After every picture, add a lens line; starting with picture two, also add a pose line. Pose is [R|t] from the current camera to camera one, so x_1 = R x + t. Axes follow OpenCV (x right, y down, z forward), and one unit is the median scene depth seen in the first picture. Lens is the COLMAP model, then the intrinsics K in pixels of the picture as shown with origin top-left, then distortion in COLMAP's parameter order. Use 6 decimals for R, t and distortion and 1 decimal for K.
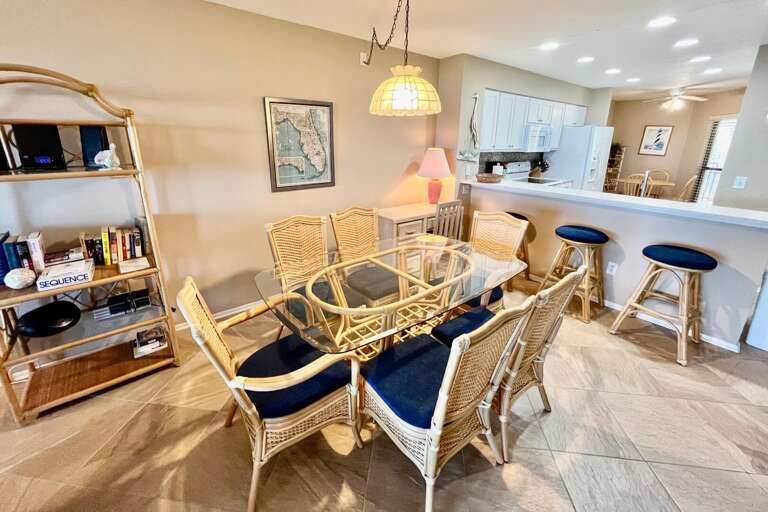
lens RADIAL K [[319.8, 0, 383.2], [0, 319.8, 230.5], [0, 0, 1]] dist [0.000316, 0.000090]
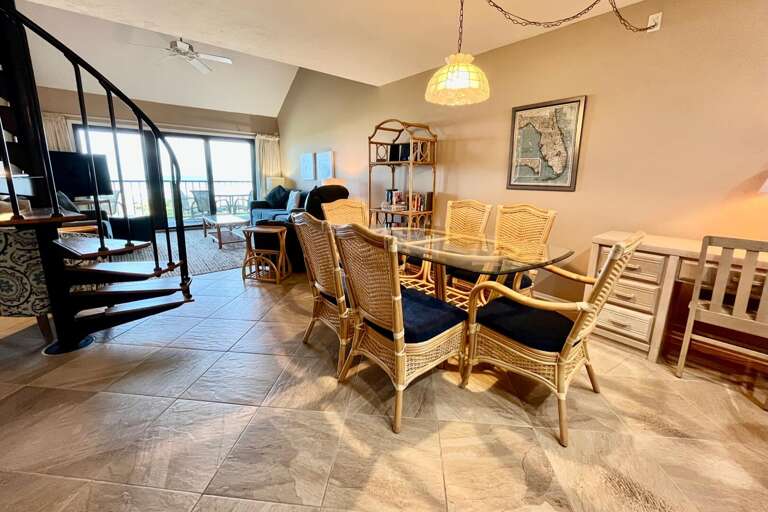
lens RADIAL K [[320.1, 0, 384.0], [0, 320.1, 256.0], [0, 0, 1]] dist [-0.000425, -0.000016]
pose [[-0.004730, 0.224767, -0.974401, 0.832346], [-0.296567, 0.930259, 0.216025, -0.009707], [0.955000, 0.289997, 0.062258, 0.549443]]
